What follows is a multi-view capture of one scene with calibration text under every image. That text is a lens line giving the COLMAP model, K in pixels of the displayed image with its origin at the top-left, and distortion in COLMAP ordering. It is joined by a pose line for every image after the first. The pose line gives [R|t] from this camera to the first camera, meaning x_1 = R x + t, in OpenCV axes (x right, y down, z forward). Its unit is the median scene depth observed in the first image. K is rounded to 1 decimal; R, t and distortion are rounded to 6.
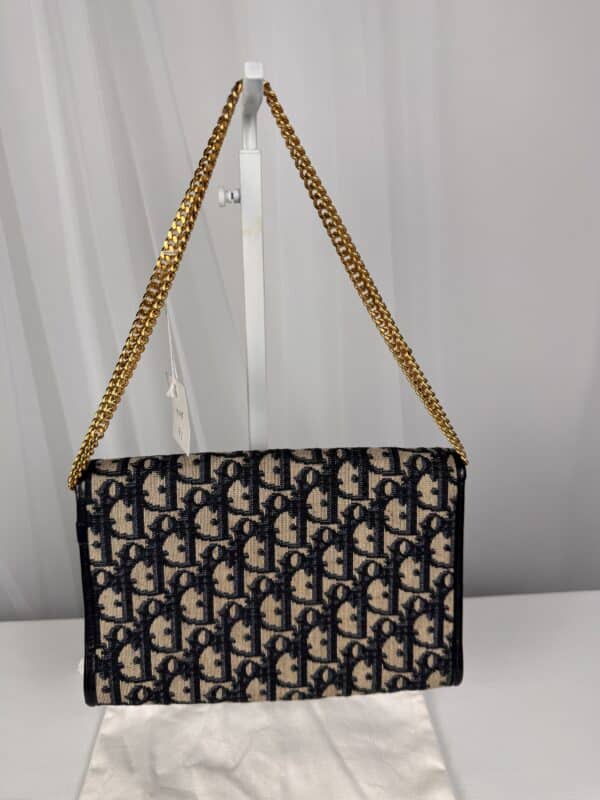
lens RADIAL K [[572.1, 0, 295.4], [0, 572.1, 402.6], [0, 0, 1]] dist [0.004267, -0.015746]
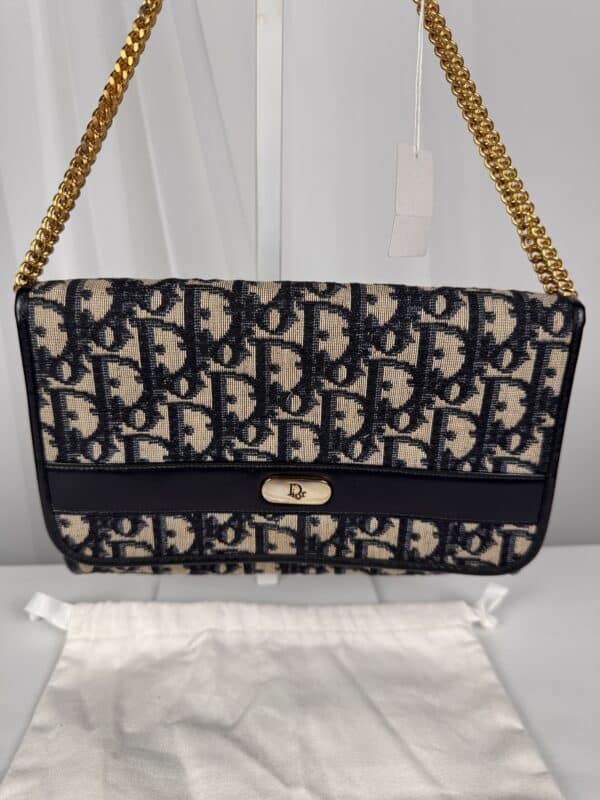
lens RADIAL K [[572.1, 0, 301.7], [0, 572.1, 396.6], [0, 0, 1]] dist [0.004267, -0.015746]
pose [[-0.994463, 0.000465, -0.105088, 0.038547], [0.049533, -0.879867, -0.472631, 0.528017], [-0.092683, -0.475219, 0.874972, 0.377245]]
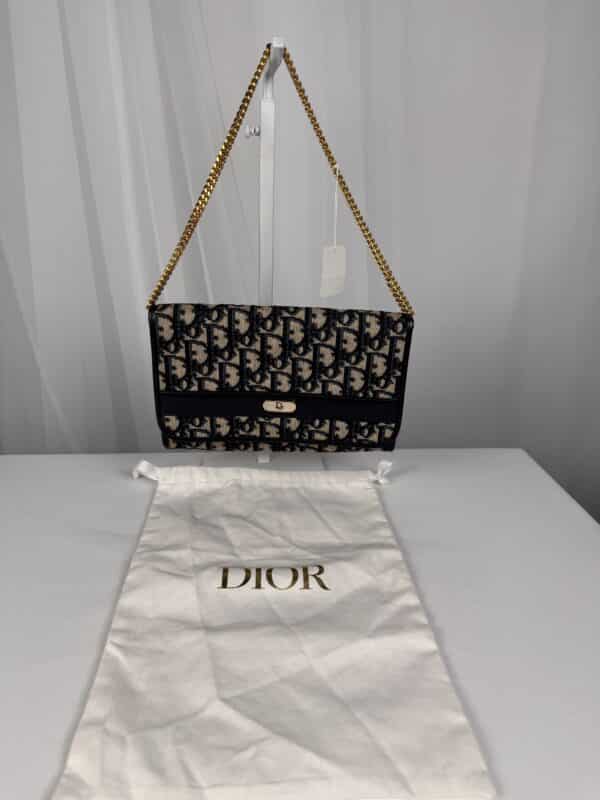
lens RADIAL K [[572.1, 0, 302.0], [0, 572.1, 417.7], [0, 0, 1]] dist [0.004267, -0.015746]
pose [[-0.992619, 0.003451, -0.121227, 0.094828], [0.067395, -0.815341, -0.575045, 0.940972], [-0.100826, -0.578970, 0.809090, -0.315688]]
